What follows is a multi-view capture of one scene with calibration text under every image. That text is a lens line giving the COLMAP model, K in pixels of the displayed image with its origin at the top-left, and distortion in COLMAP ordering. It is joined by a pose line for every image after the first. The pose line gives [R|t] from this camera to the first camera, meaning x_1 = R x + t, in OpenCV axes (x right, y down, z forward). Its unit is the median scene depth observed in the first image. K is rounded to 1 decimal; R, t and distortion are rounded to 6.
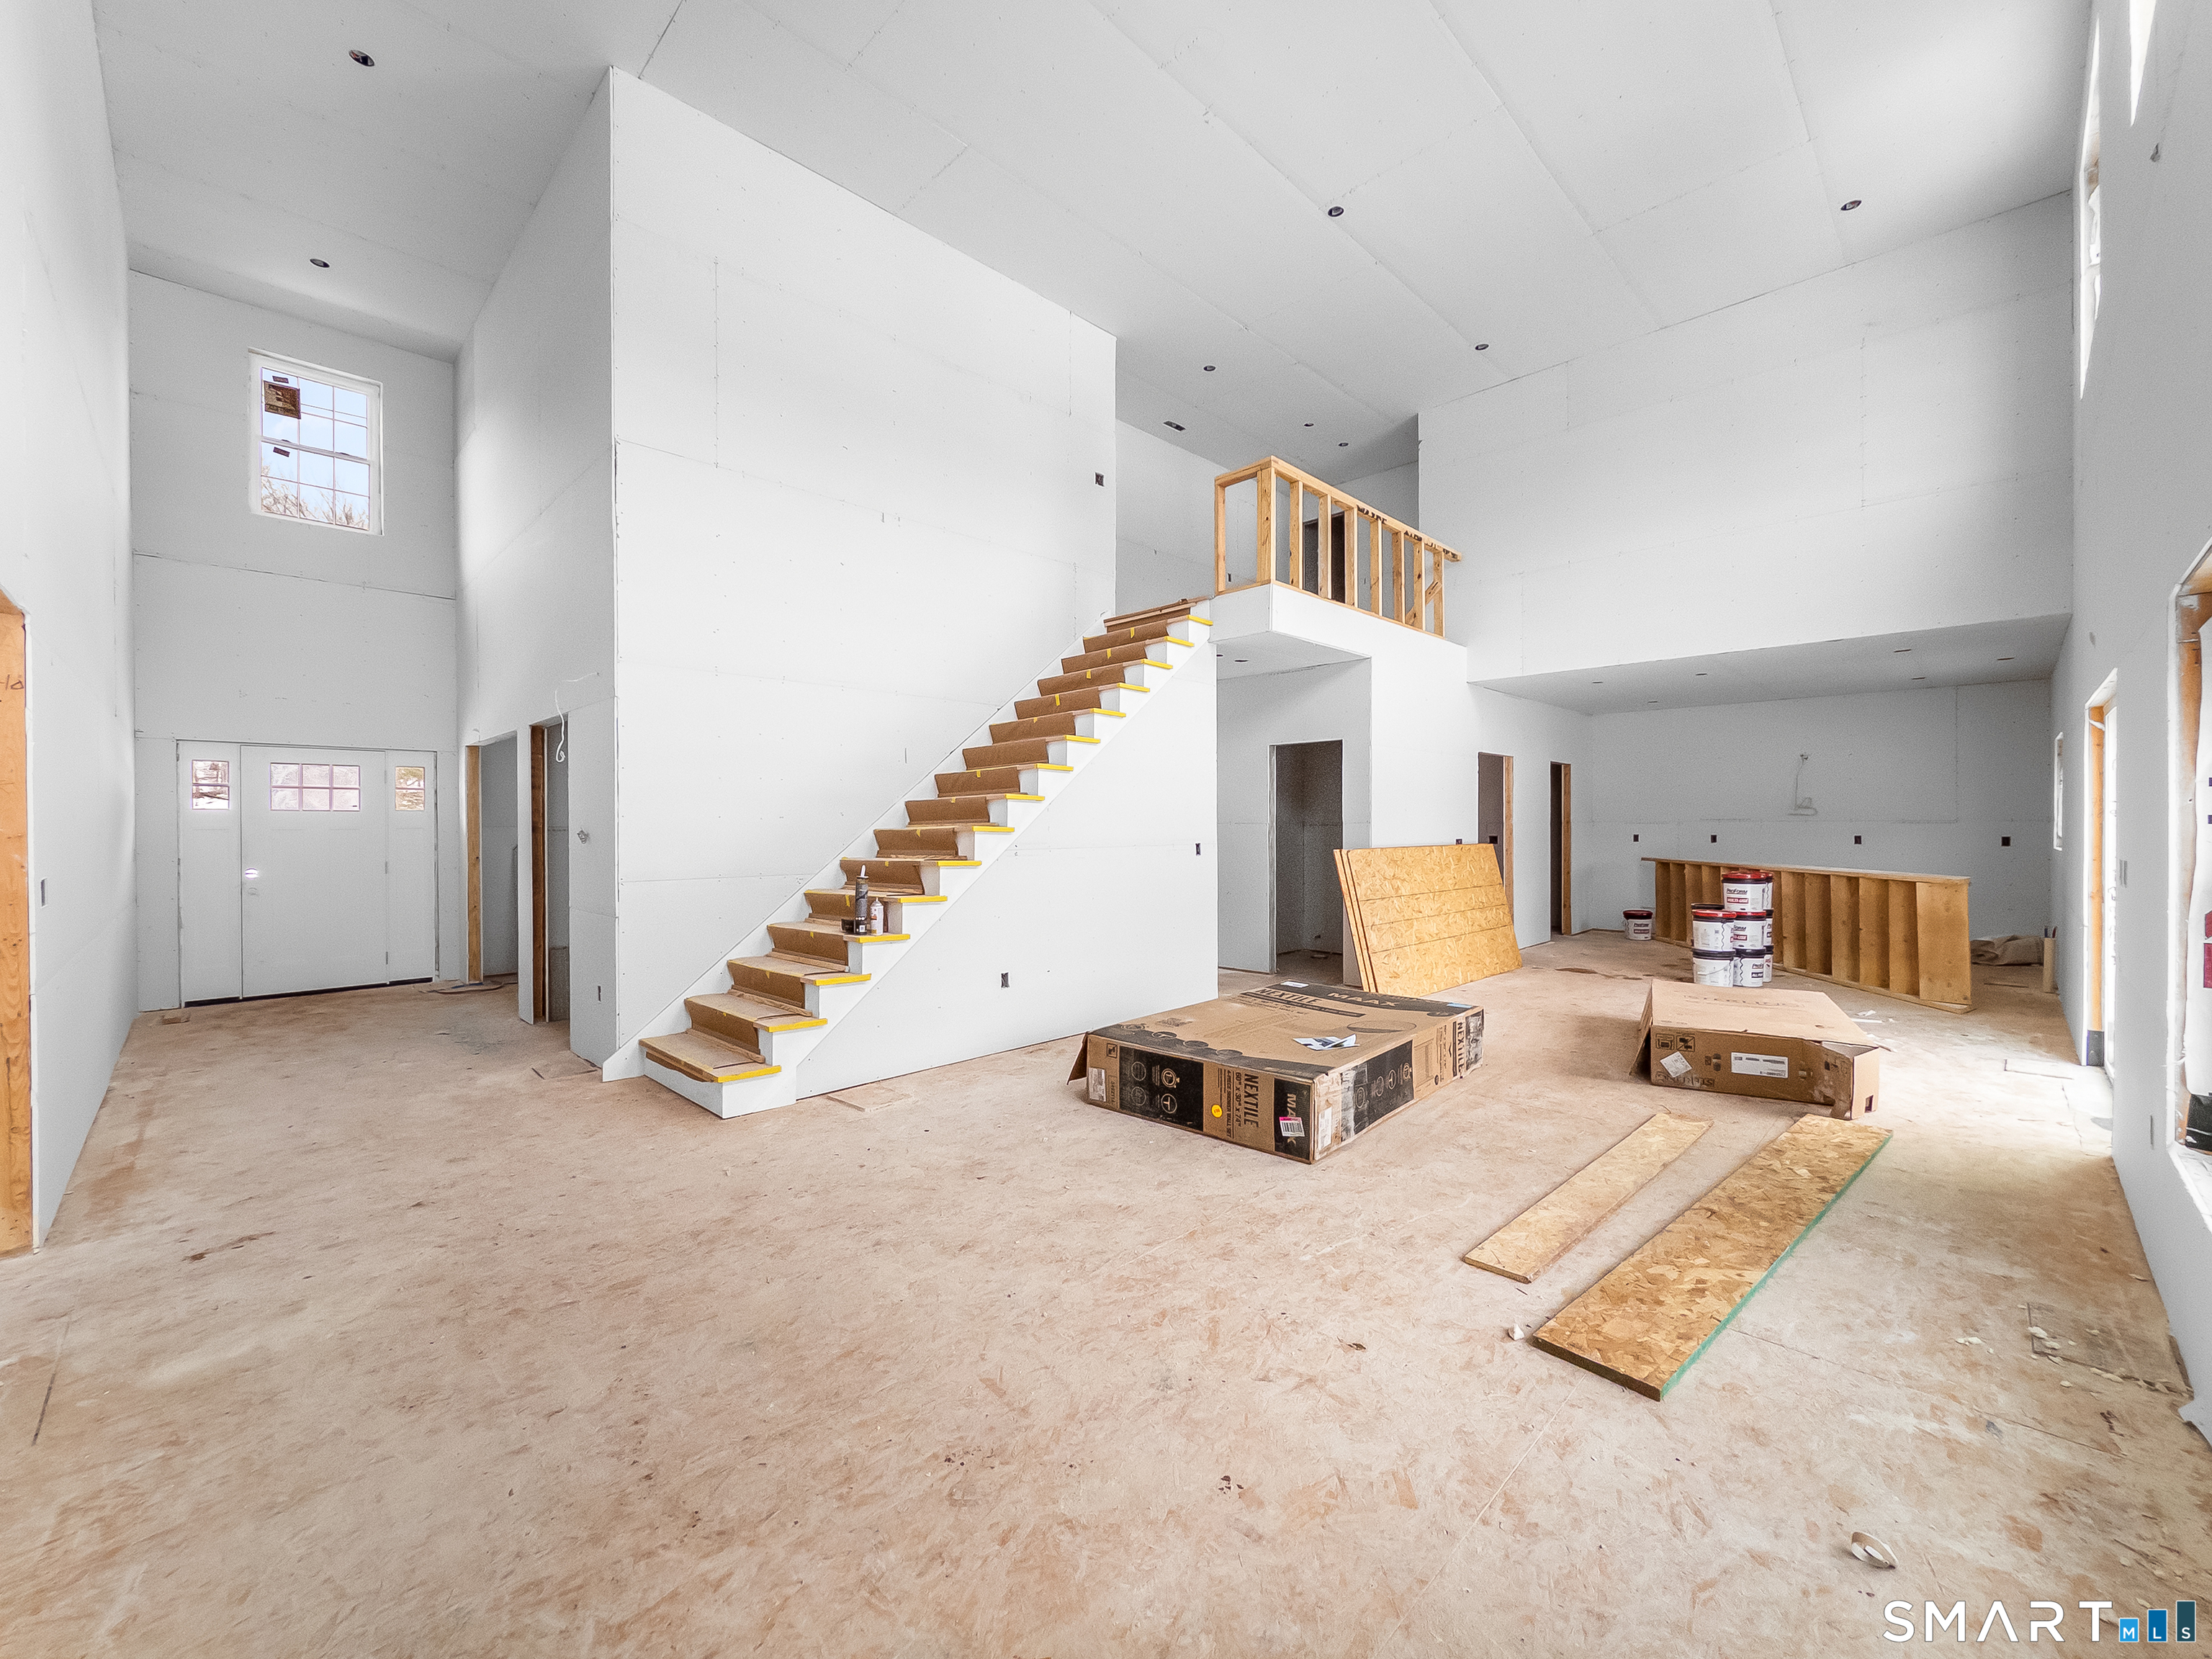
lens RADIAL K [[897.5, 0, 1110.4], [0, 897.5, 823.2], [0, 0, 1]] dist [-0.000441, 0.000461]
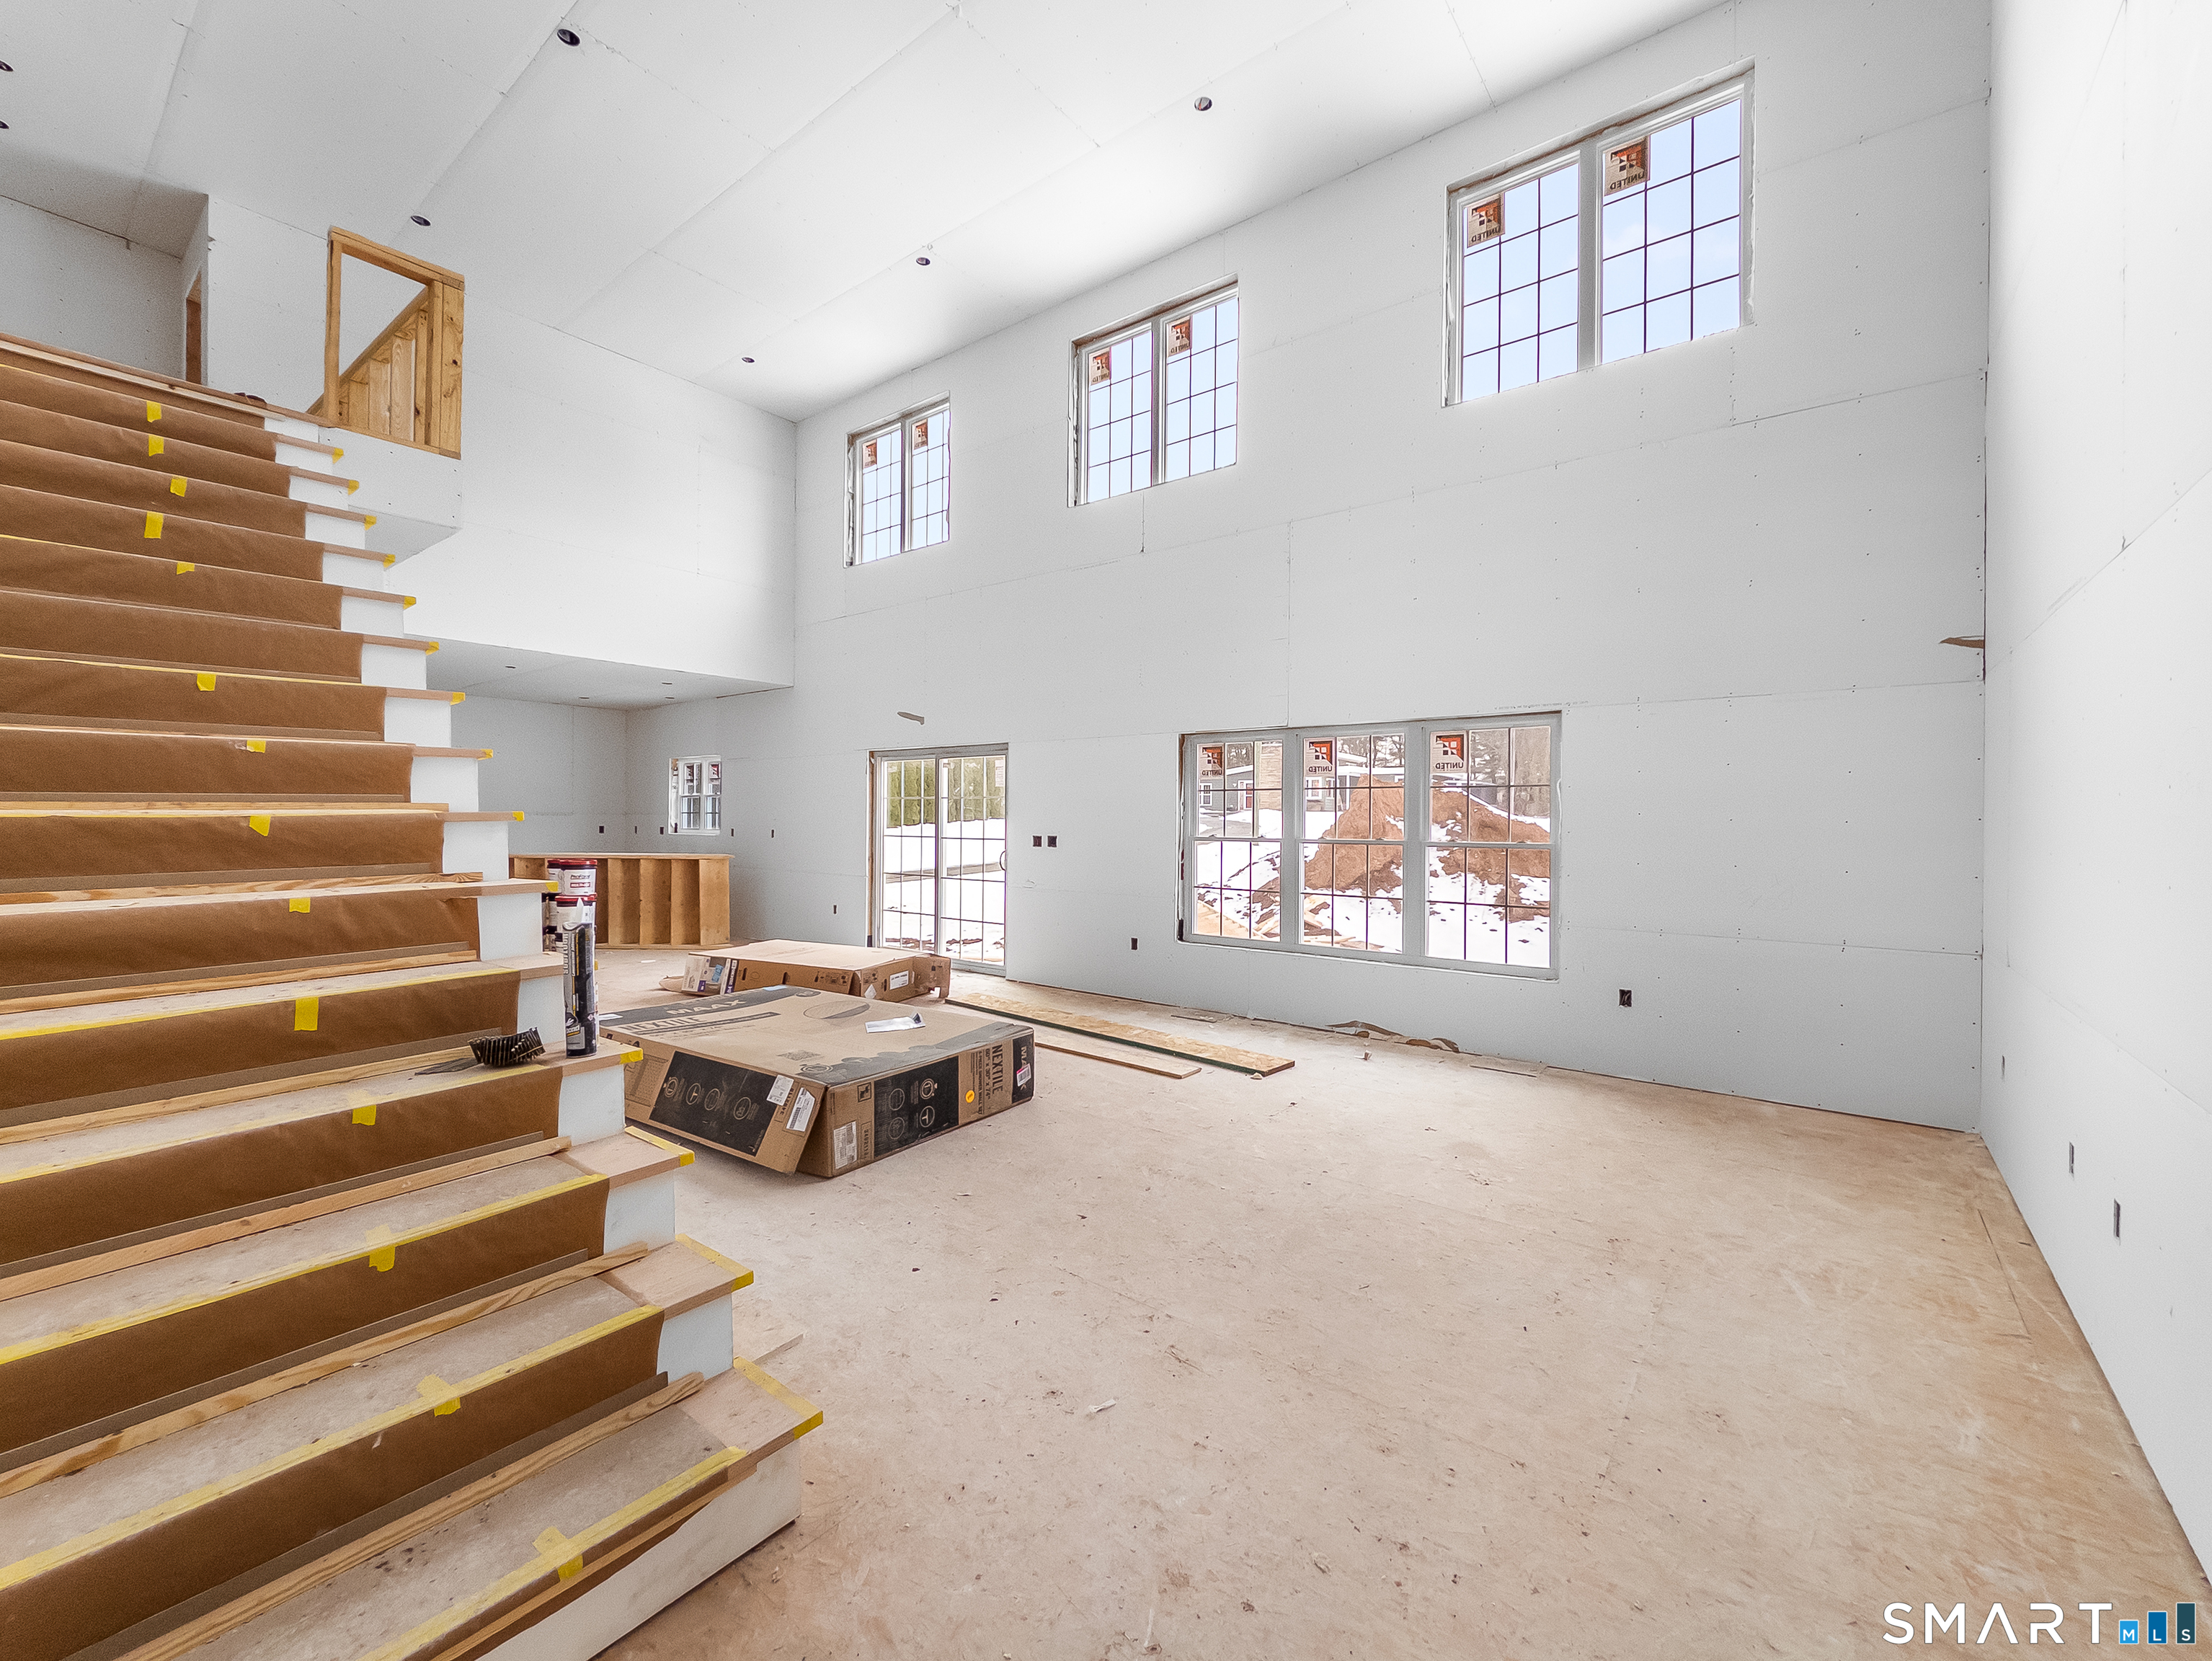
lens RADIAL K [[903.1, 0, 1092.6], [0, 903.1, 825.2], [0, 0, 1]] dist [-0.008725, -0.000544]
pose [[-0.105827, -0.002961, 0.994380, -0.856486], [-0.007600, 0.999969, 0.002168, 0.010067], [-0.994356, -0.007328, -0.105846, 0.915875]]
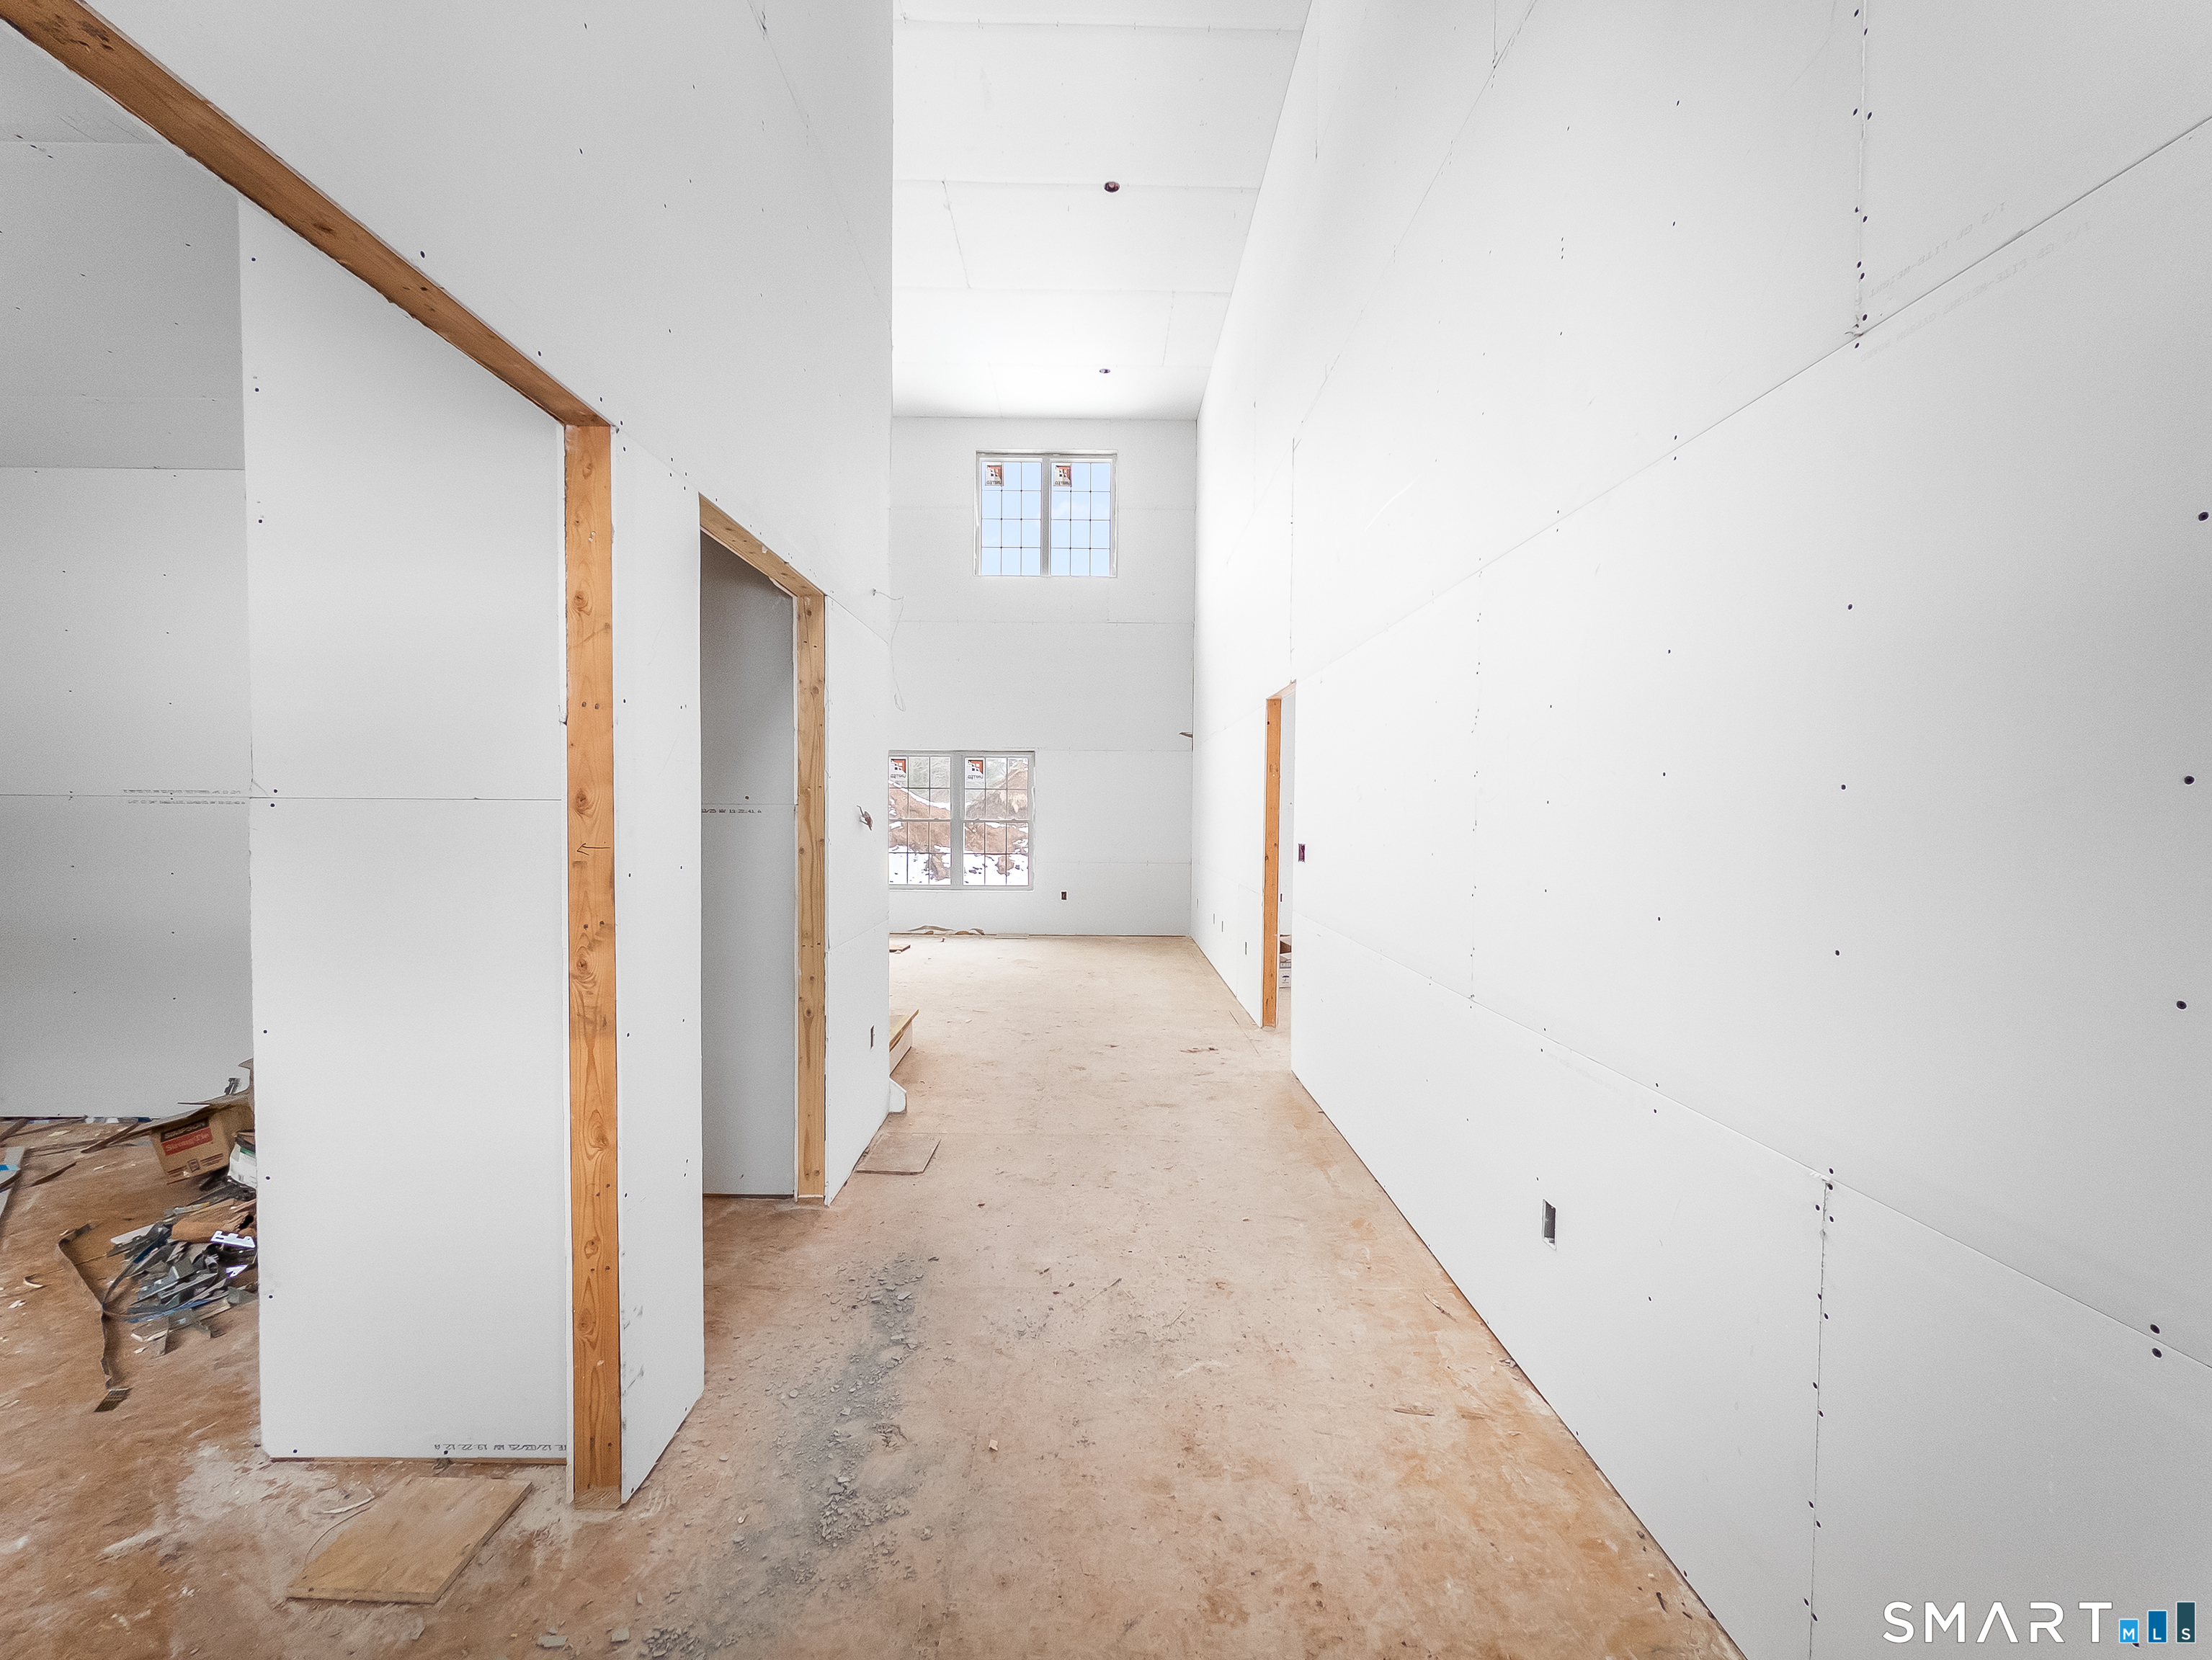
lens RADIAL K [[897.5, 0, 1106.4], [0, 897.5, 832.5], [0, 0, 1]] dist [-0.000441, 0.000461]
pose [[-0.720858, -0.020337, 0.692784, -1.412885], [-0.006639, 0.999726, 0.022439, 0.011946], [-0.693051, 0.011576, -0.720796, 1.636637]]
